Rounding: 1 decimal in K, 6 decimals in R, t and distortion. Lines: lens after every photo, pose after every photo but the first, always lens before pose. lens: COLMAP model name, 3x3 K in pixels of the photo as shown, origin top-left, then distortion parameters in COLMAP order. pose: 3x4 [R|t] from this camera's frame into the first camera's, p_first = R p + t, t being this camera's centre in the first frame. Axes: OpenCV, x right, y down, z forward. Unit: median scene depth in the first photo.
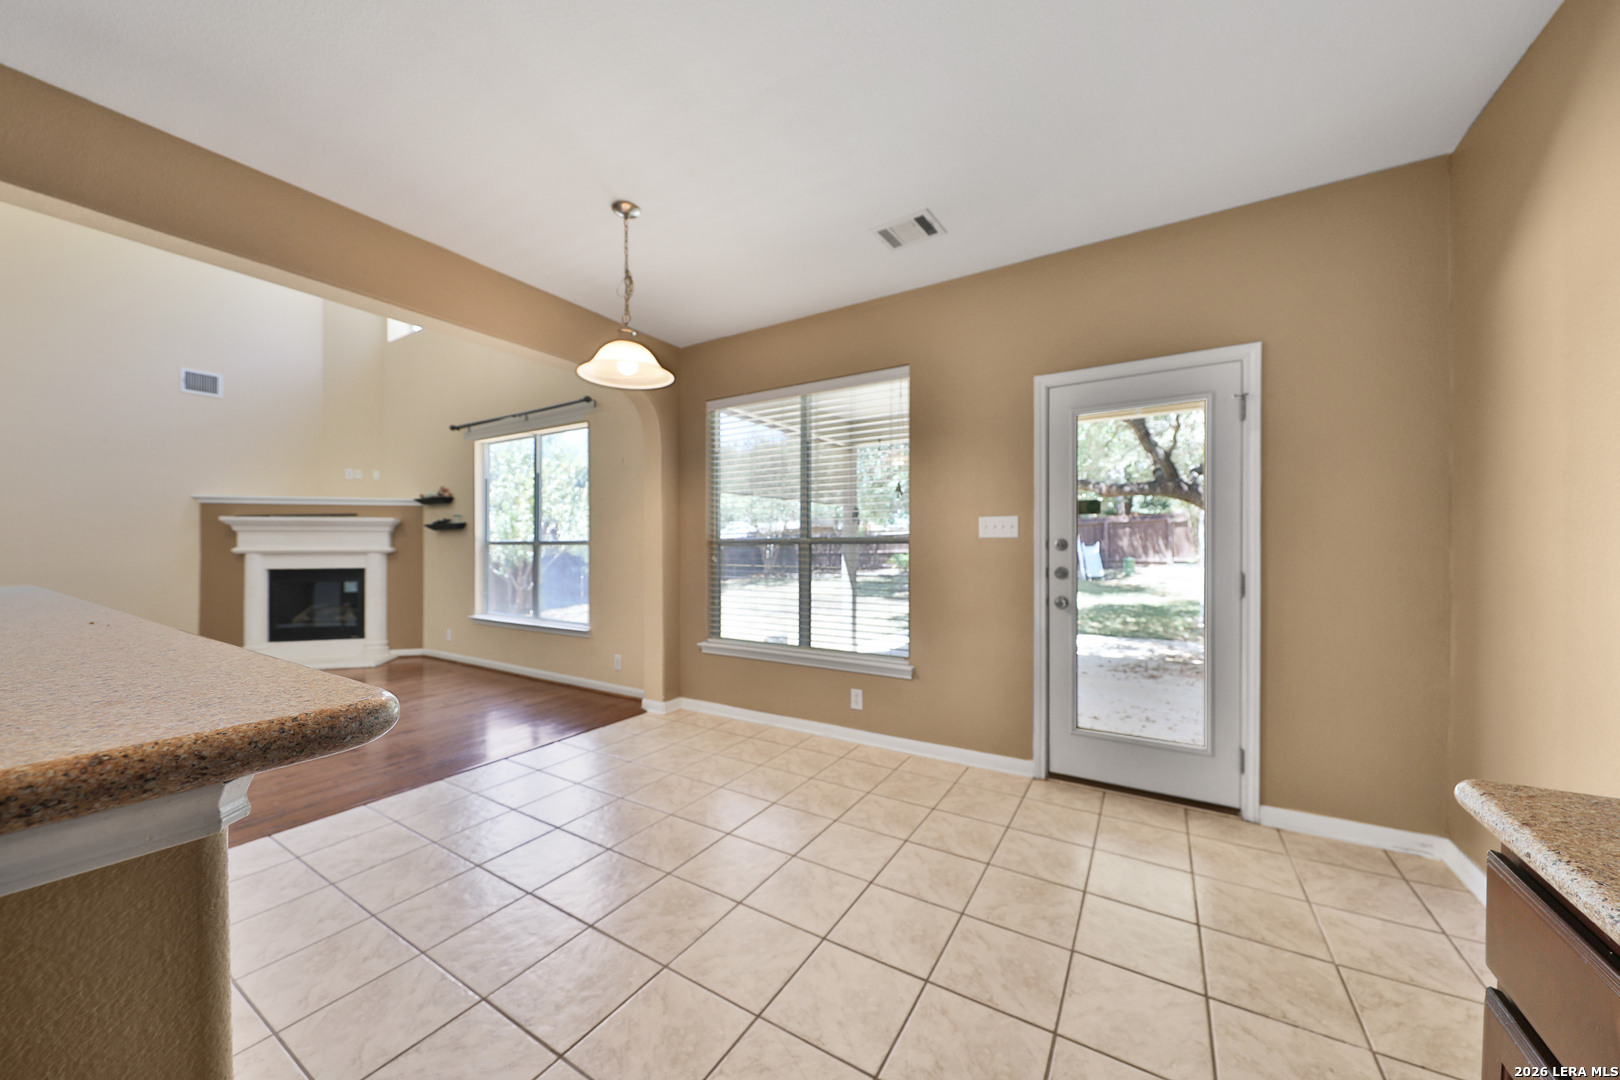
lens RADIAL K [[562.1, 0, 816.9], [0, 562.1, 547.1], [0, 0, 1]] dist [-0.001580, -0.000127]
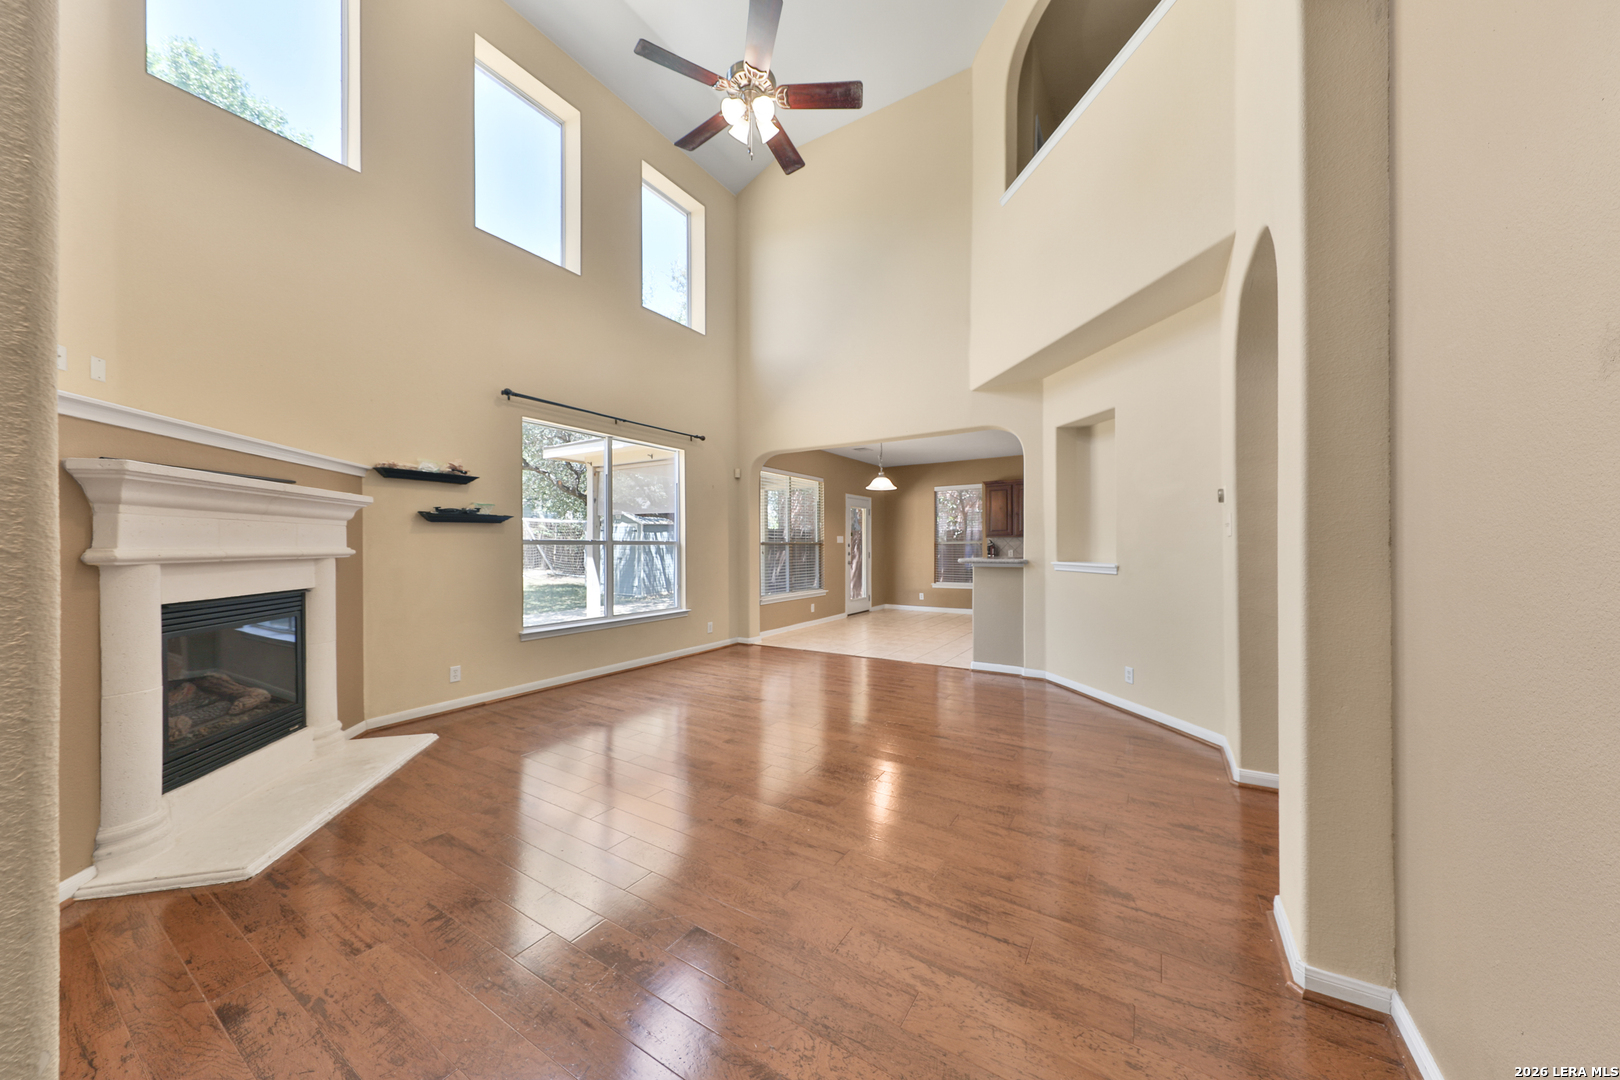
lens RADIAL K [[537.3, 0, 826.9], [0, 537.3, 546.5], [0, 0, 1]] dist [0.022118, -0.008729]
pose [[0.002954, 0.001426, 0.999995, -1.380392], [0.004872, 0.999987, -0.001440, 0.002665], [-0.999984, 0.004877, 0.002947, 0.561685]]
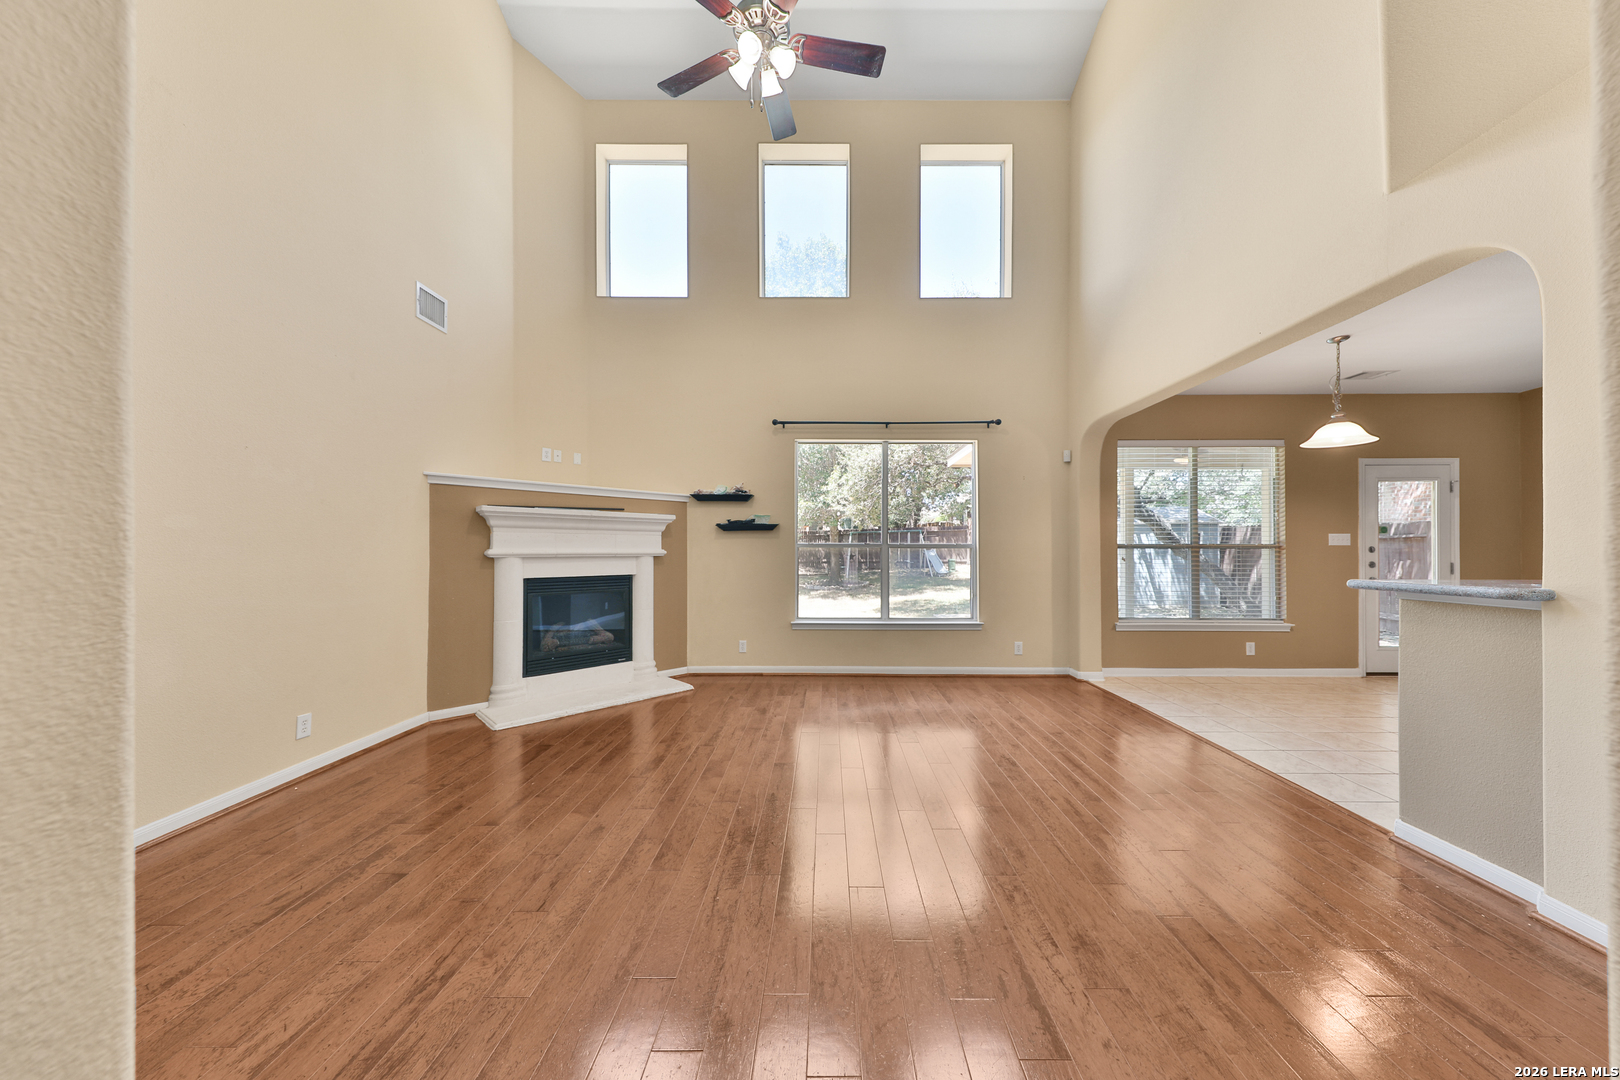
lens RADIAL K [[537.3, 0, 826.9], [0, 537.3, 546.5], [0, 0, 1]] dist [0.022118, -0.008729]
pose [[0.857088, 0.007134, 0.515120, -1.028500], [-0.002307, 0.999947, -0.010011, 0.003686], [-0.515164, 0.007392, 0.857060, 0.191290]]
